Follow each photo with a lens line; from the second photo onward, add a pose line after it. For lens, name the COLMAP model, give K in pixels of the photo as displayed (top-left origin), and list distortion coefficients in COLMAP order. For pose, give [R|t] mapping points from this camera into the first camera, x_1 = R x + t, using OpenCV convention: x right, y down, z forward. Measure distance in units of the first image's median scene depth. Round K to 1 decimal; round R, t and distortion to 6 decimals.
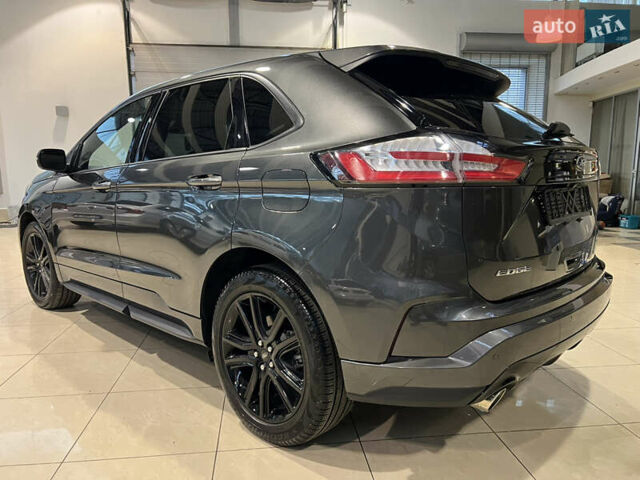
lens RADIAL K [[510.5, 0, 316.9], [0, 510.5, 239.9], [0, 0, 1]] dist [0.097435, -0.122392]
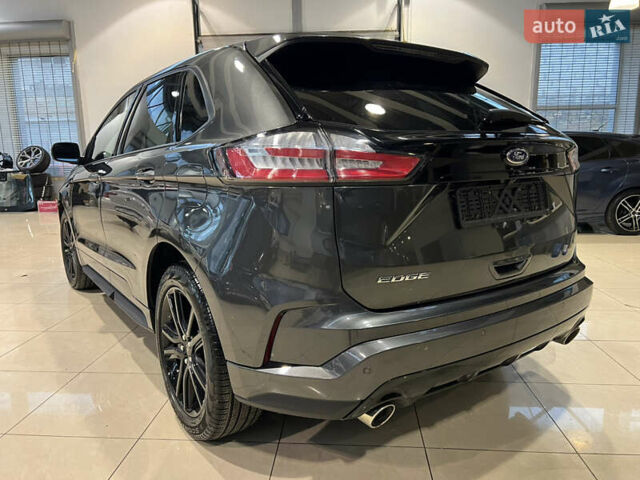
lens RADIAL K [[510.5, 0, 316.9], [0, 510.5, 239.9], [0, 0, 1]] dist [0.097435, -0.122392]
pose [[0.979851, 0.026483, -0.197968, 0.336120], [-0.020678, 0.999295, 0.031331, -0.026679], [0.198658, -0.026606, 0.979708, 0.064920]]
